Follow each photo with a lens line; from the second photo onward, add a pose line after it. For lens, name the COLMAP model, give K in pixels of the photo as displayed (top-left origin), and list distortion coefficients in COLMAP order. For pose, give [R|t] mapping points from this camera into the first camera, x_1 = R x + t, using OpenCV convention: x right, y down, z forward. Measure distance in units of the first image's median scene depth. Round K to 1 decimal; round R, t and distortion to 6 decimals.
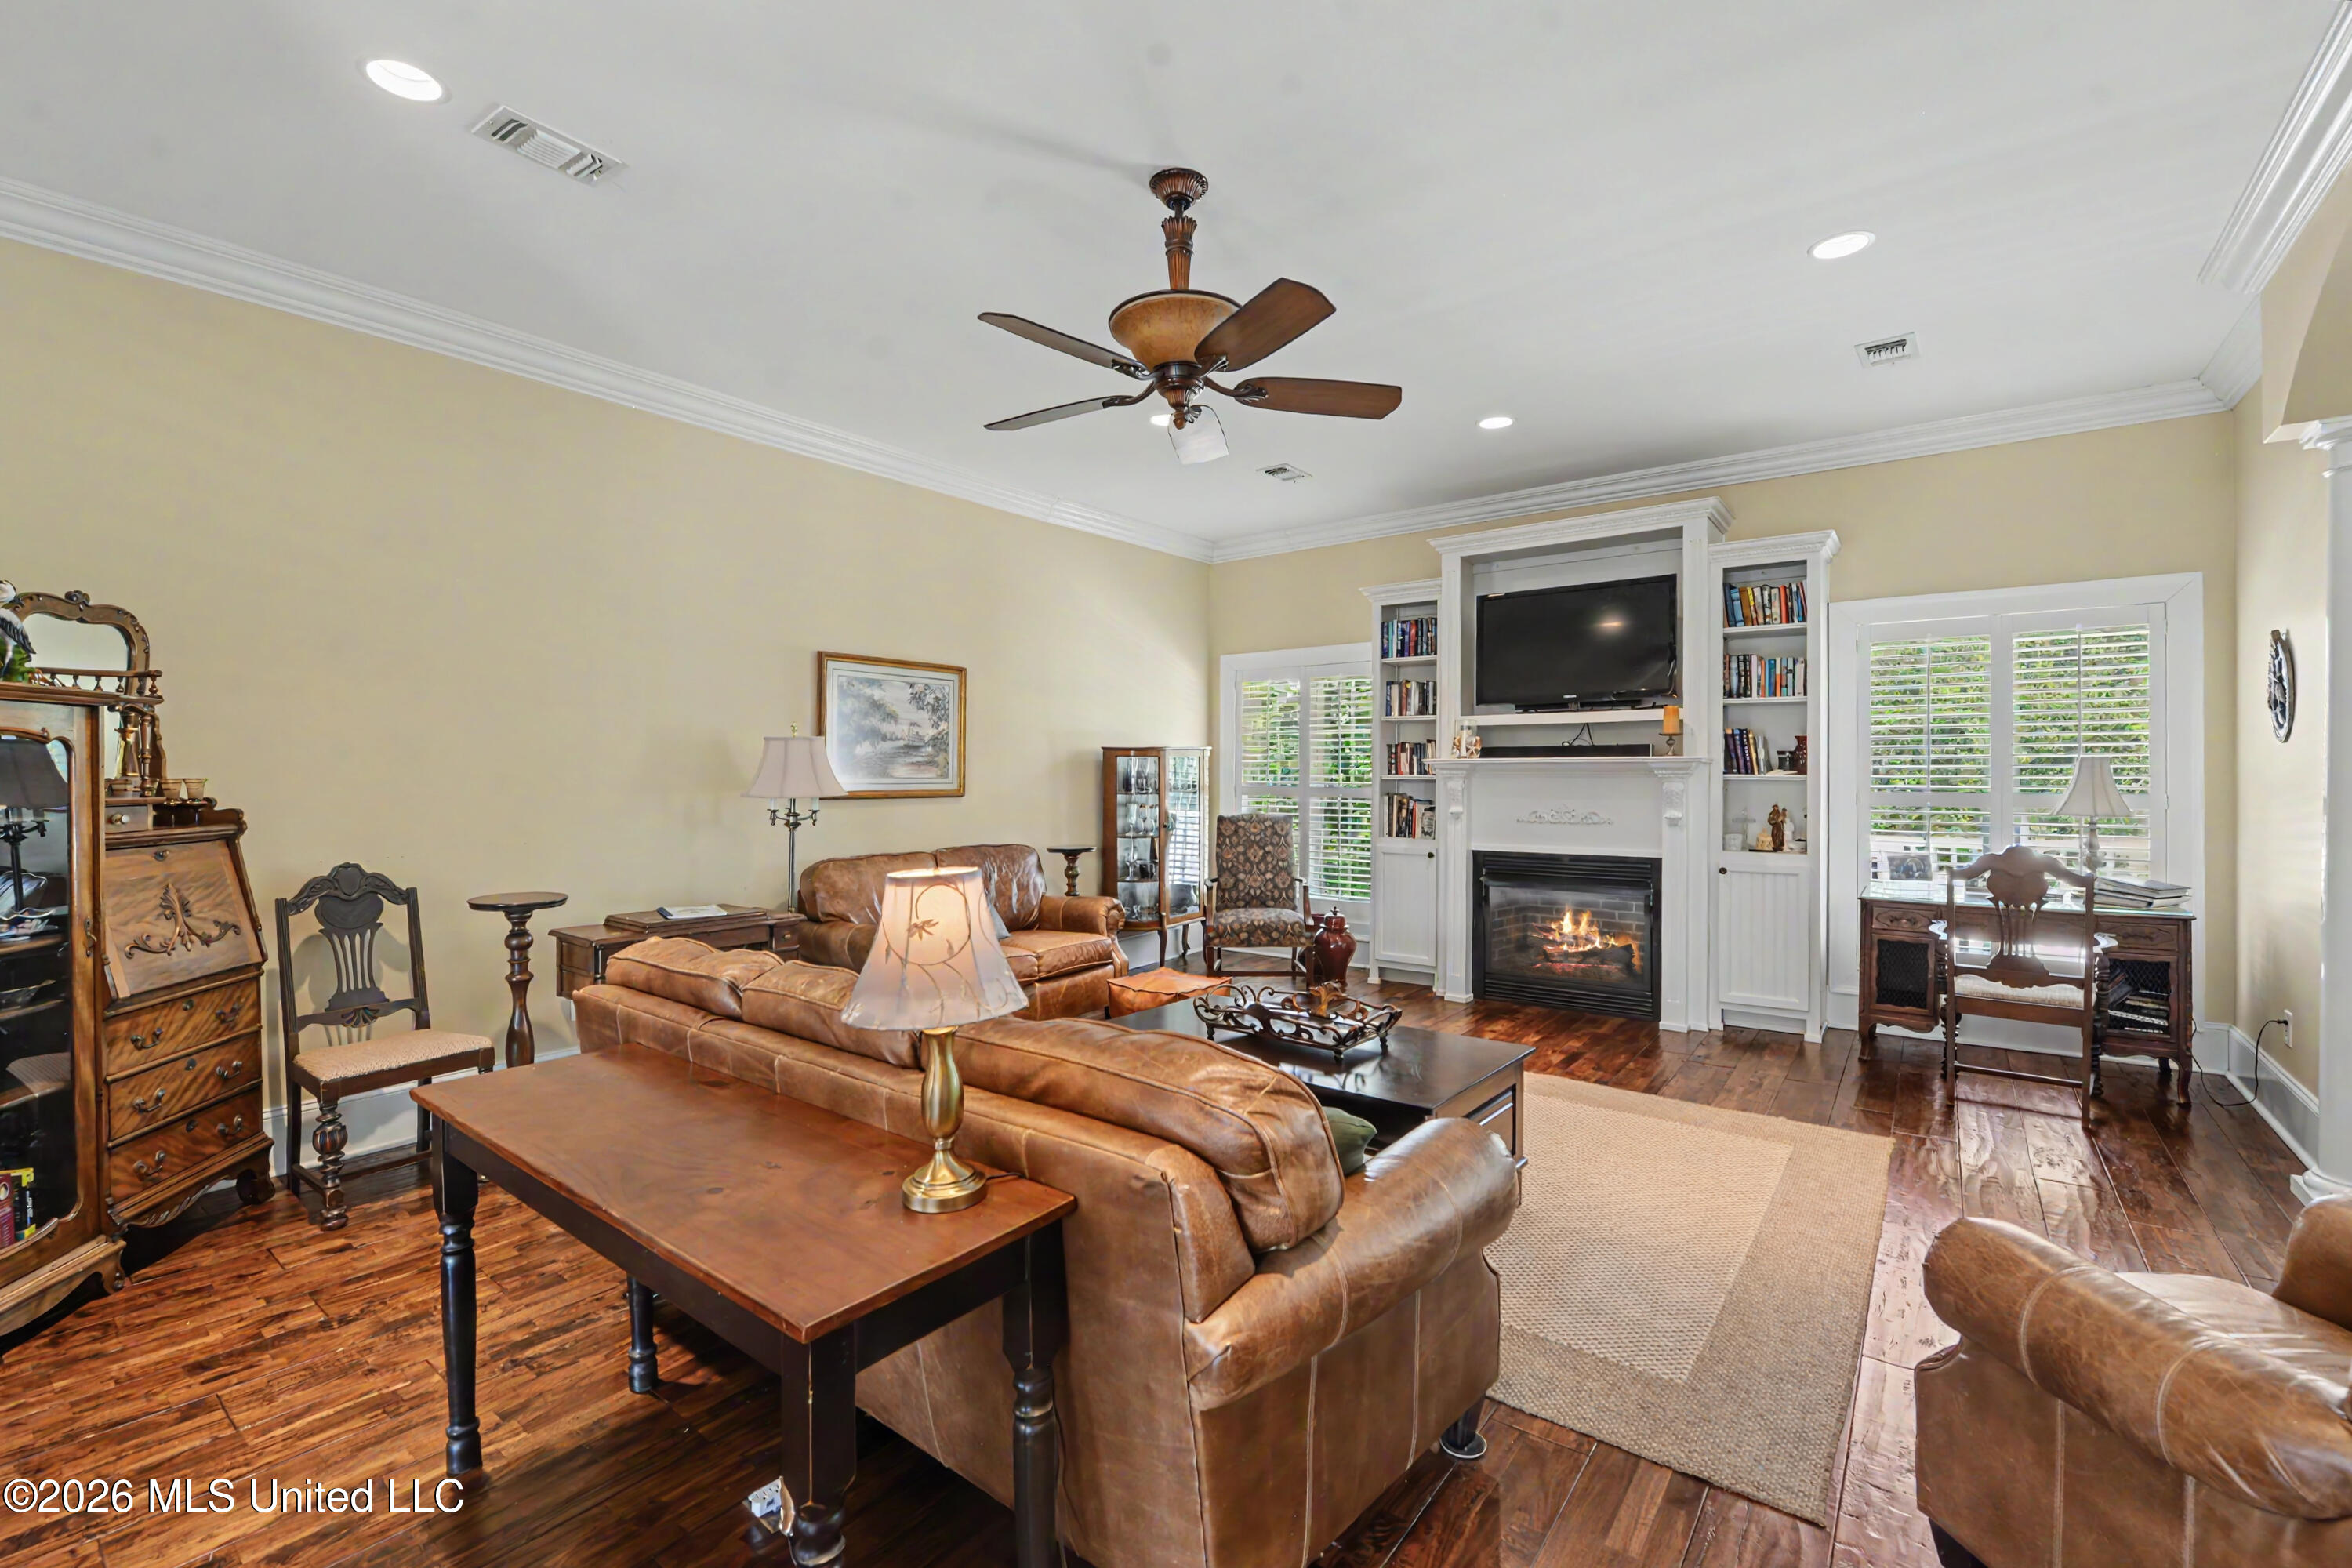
lens RADIAL K [[991.8, 0, 1184.1], [0, 991.8, 777.5], [0, 0, 1]] dist [-0.011544, -0.000098]
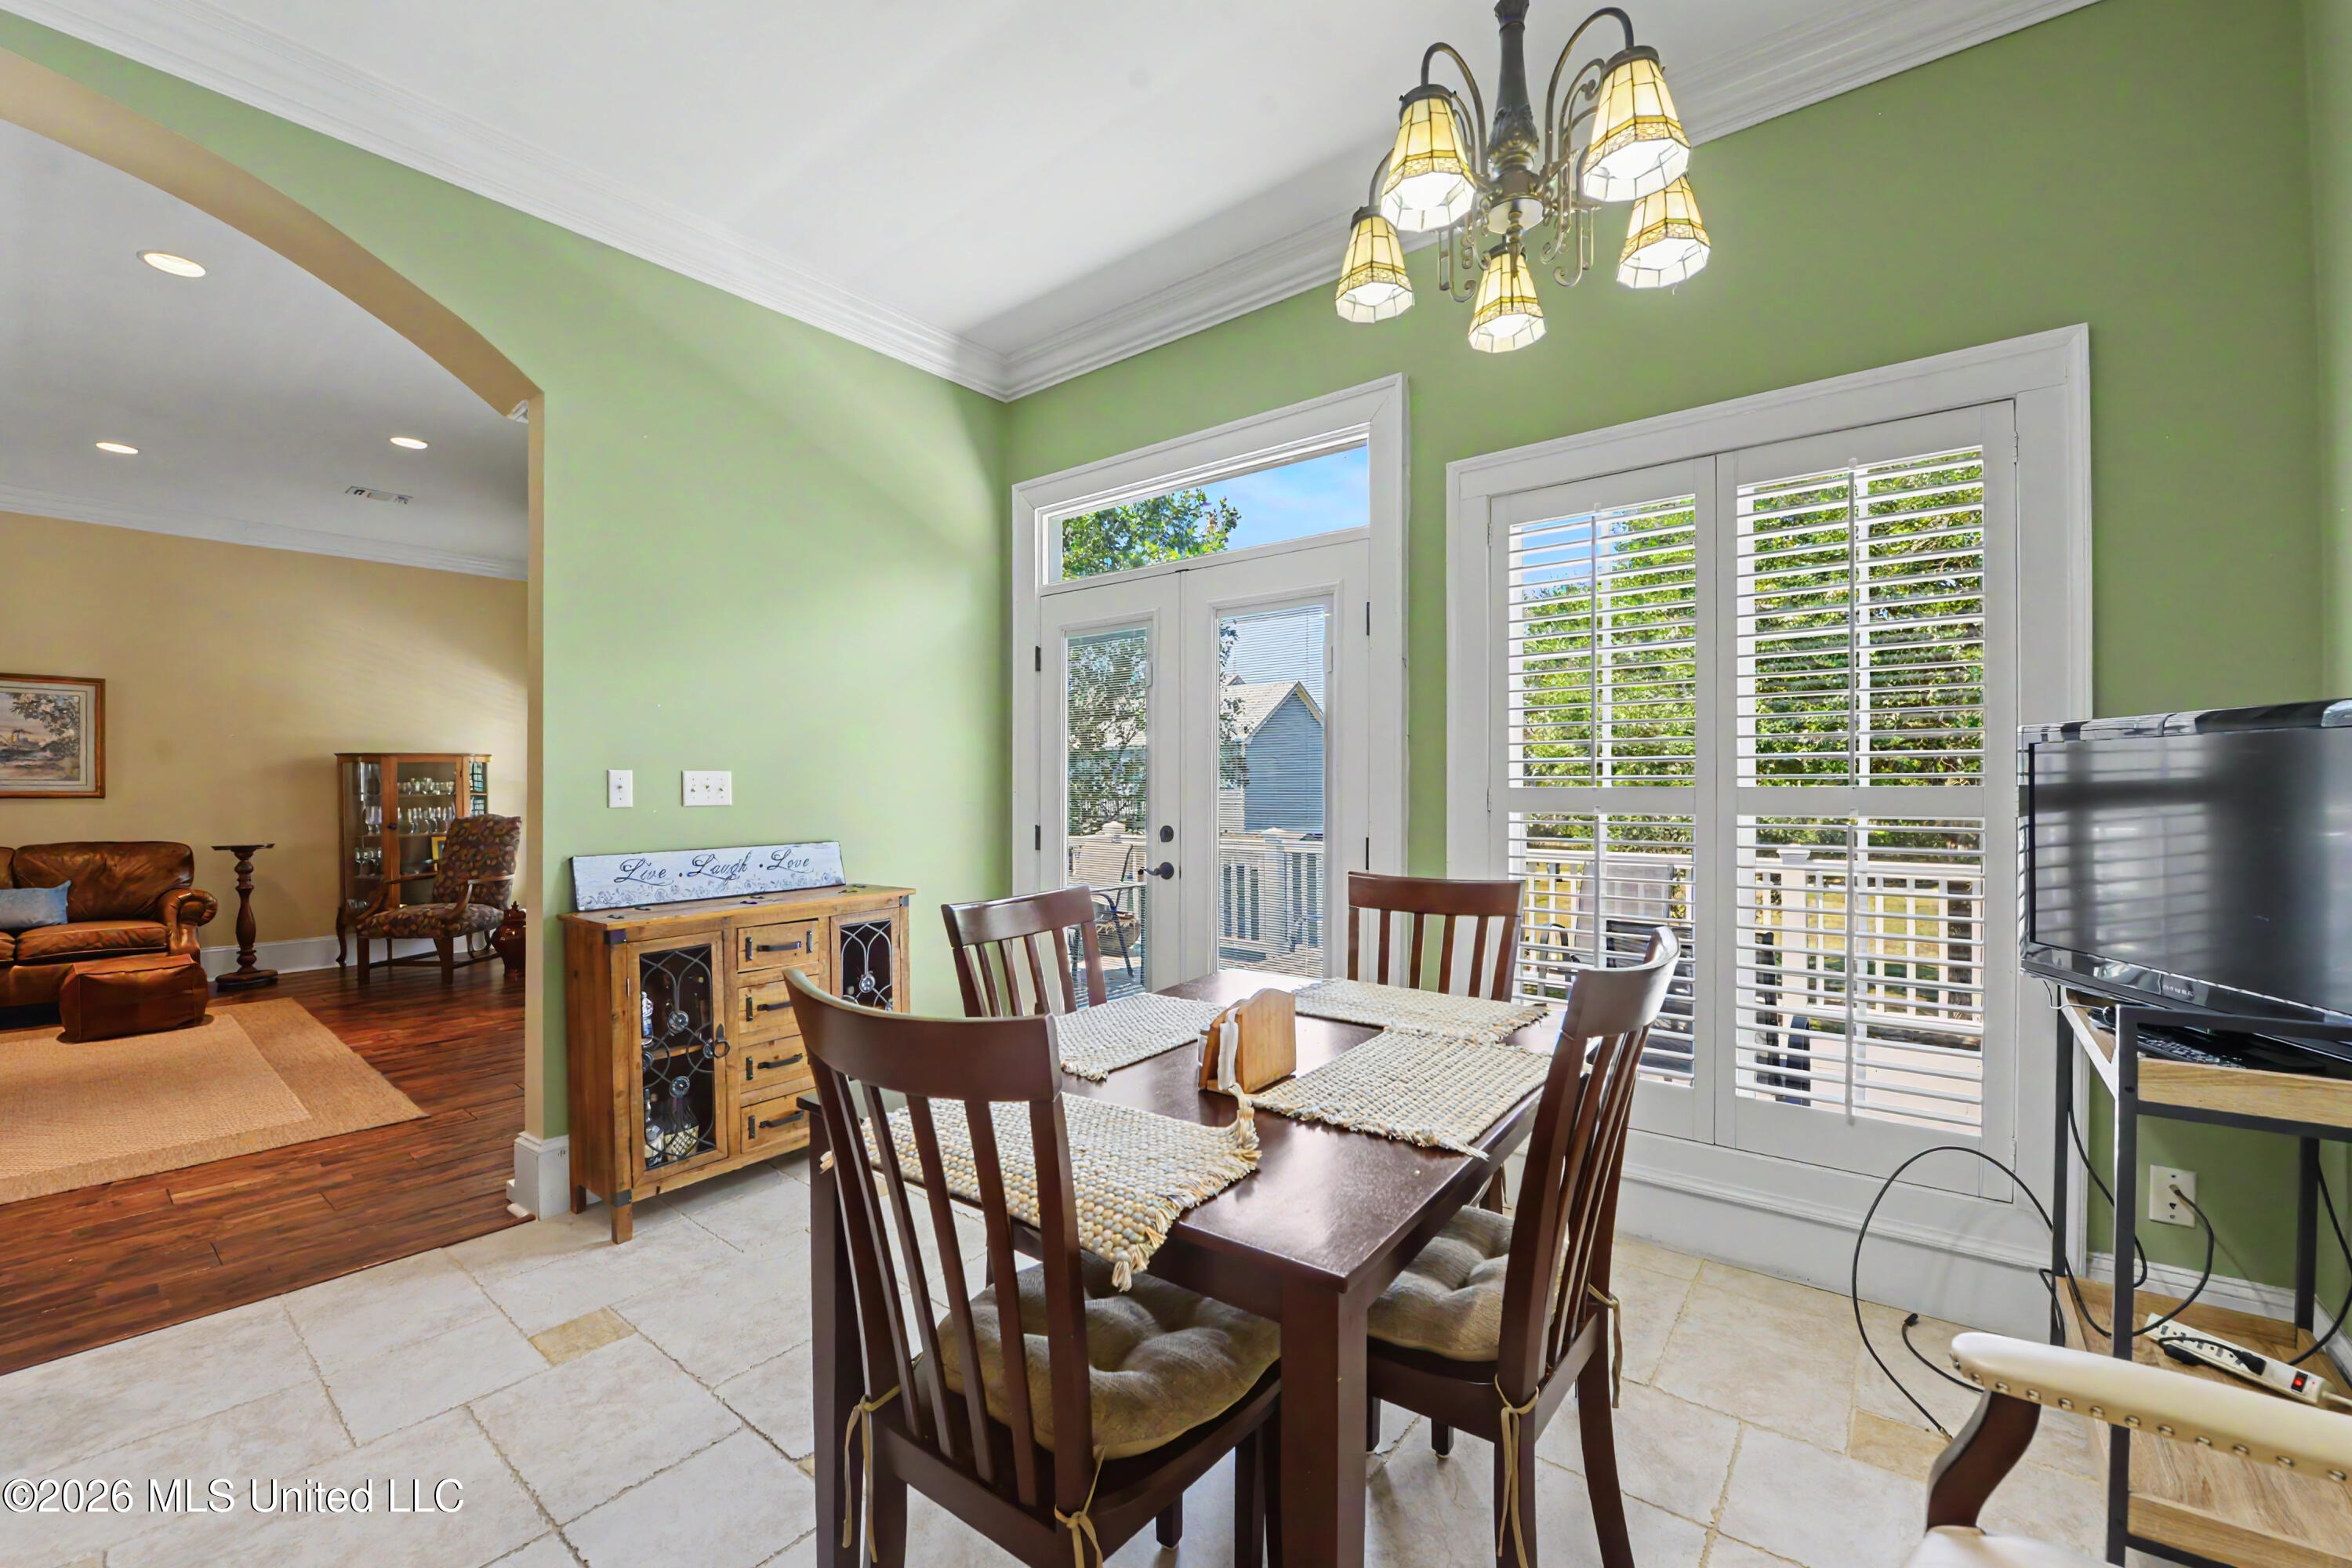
lens RADIAL K [[954.7, 0, 1168.4], [0, 954.7, 791.7], [0, 0, 1]] dist [-0.019919, -0.000561]
pose [[0.999785, -0.003256, -0.020479, 0.996589], [0.003258, 0.999995, 0.000063, 0.016987], [0.020478, -0.000130, 0.999790, 0.006814]]
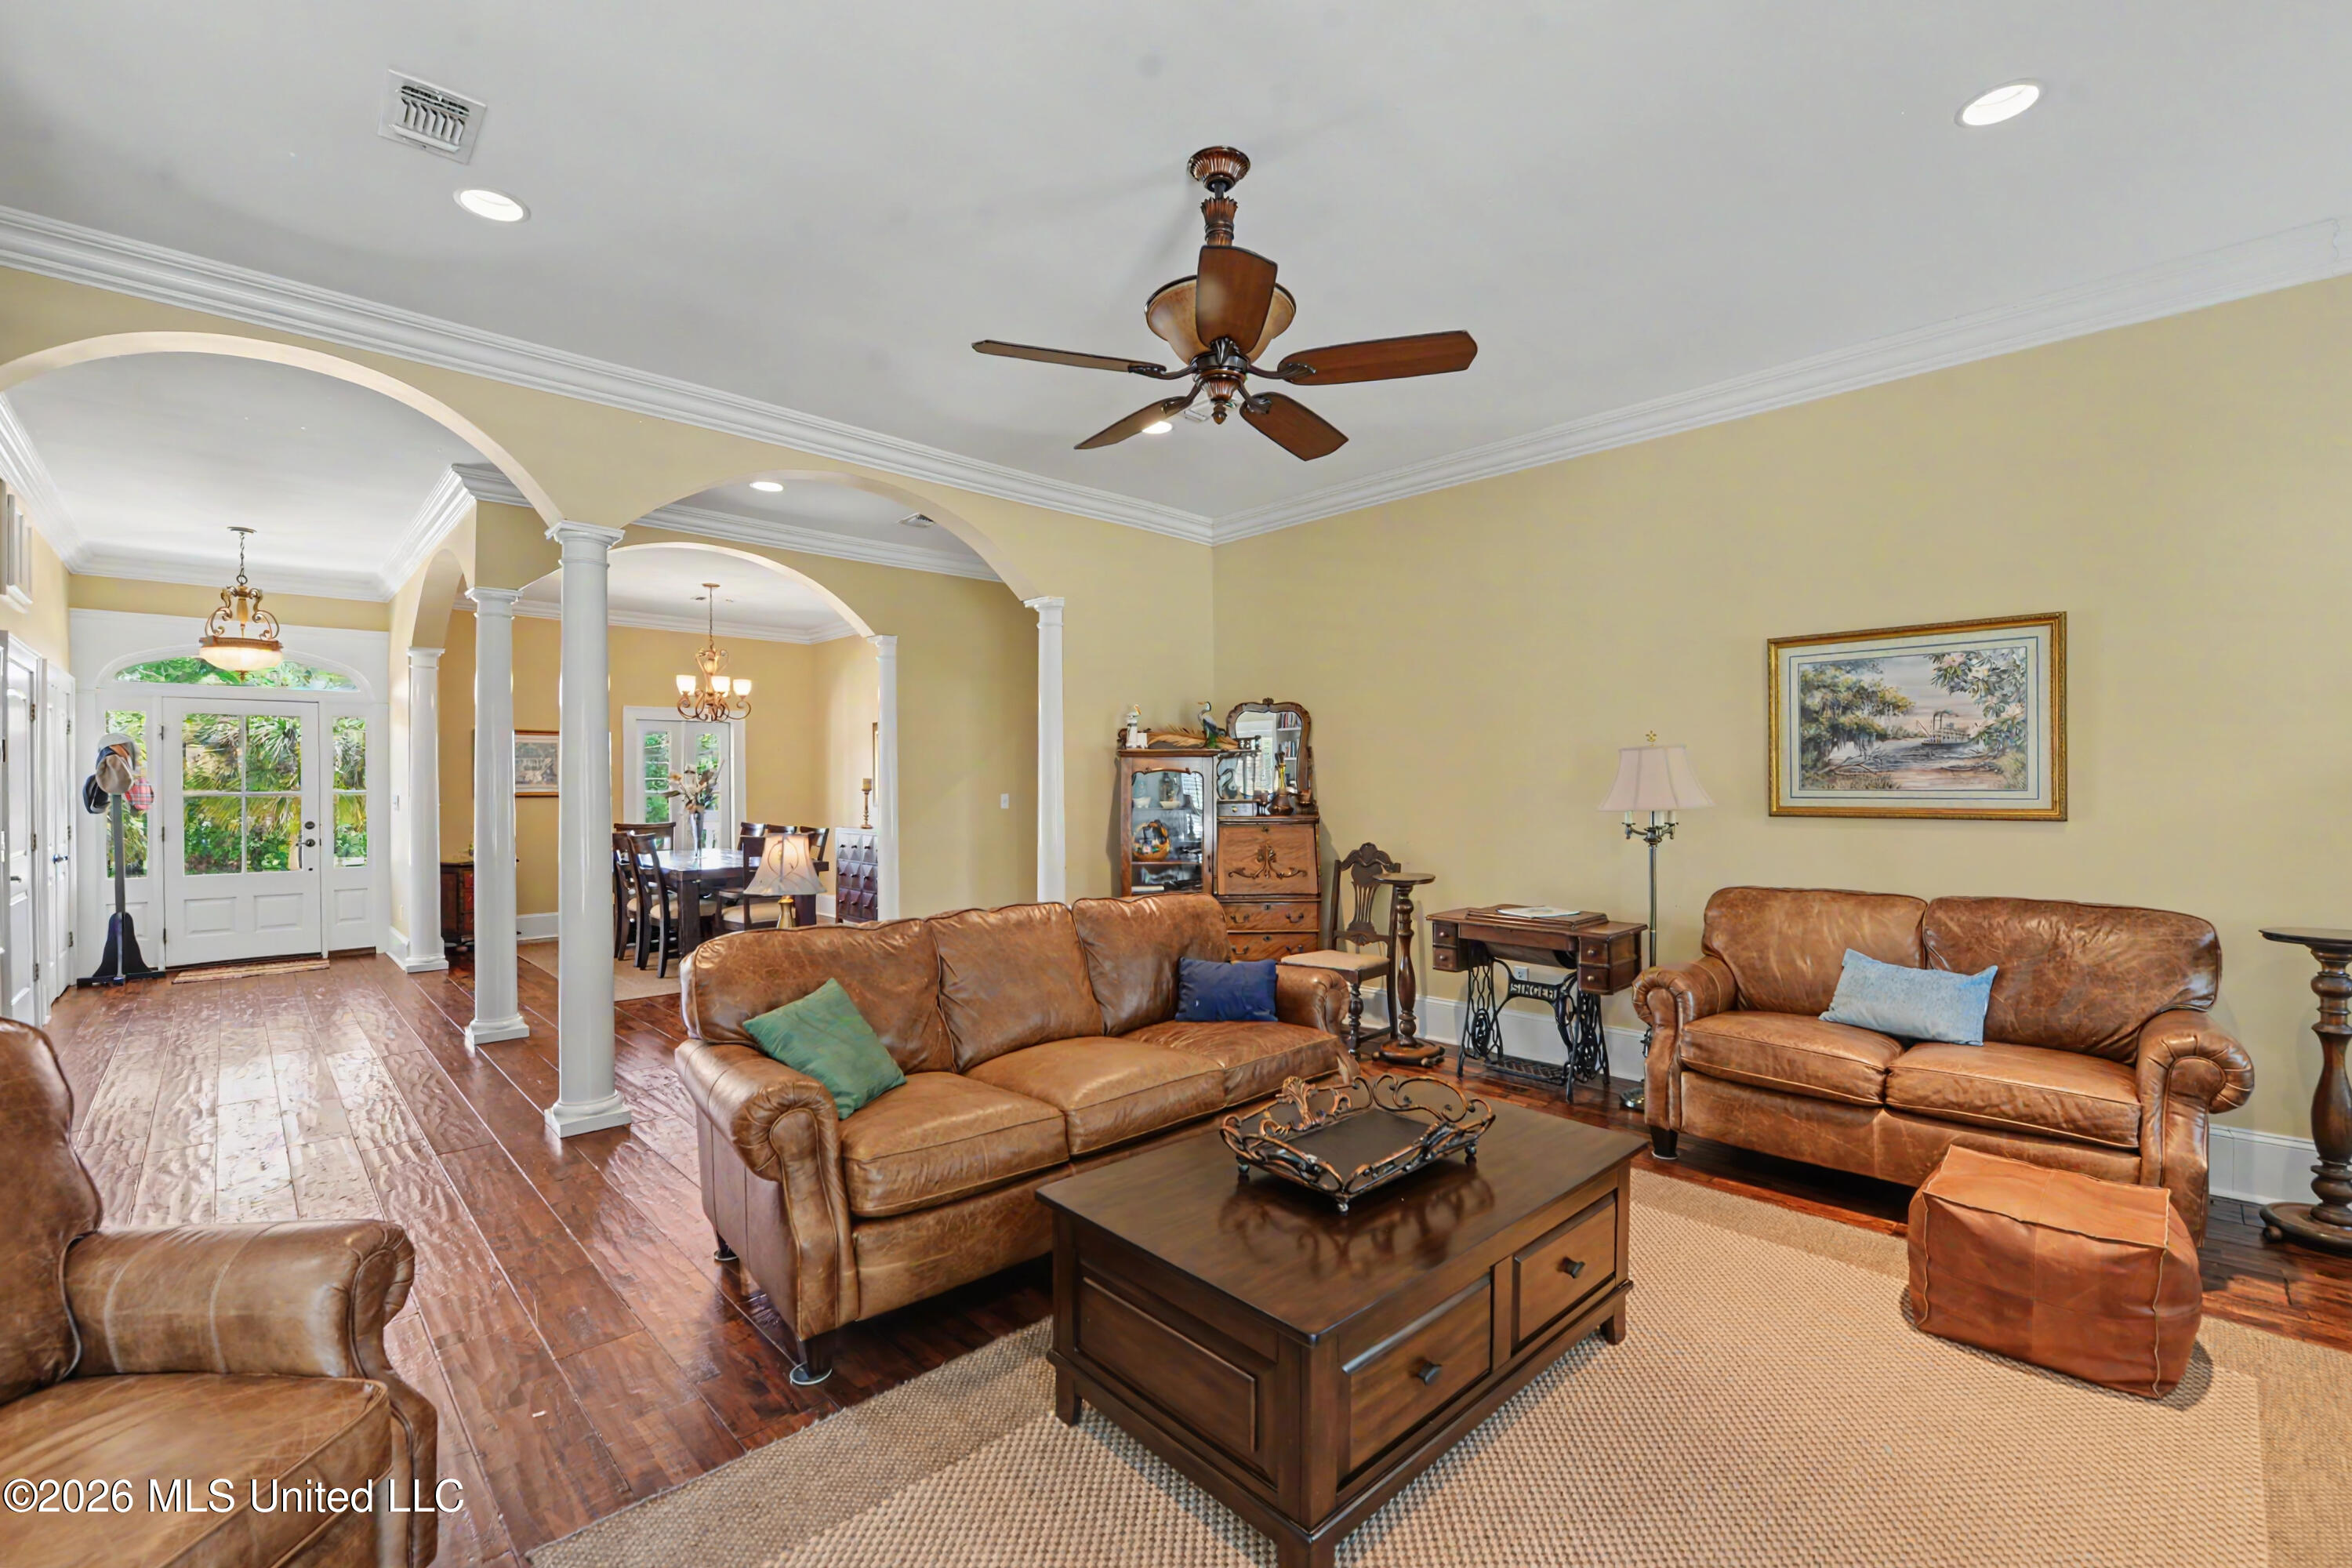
lens RADIAL K [[991.8, 0, 1191.4], [0, 991.8, 784.0], [0, 0, 1]] dist [-0.011544, -0.000098]
pose [[-0.133941, 0.006948, -0.990965, 0.474928], [0.009214, 0.999941, 0.005766, -0.012585], [0.990946, -0.008358, -0.133997, 0.558962]]
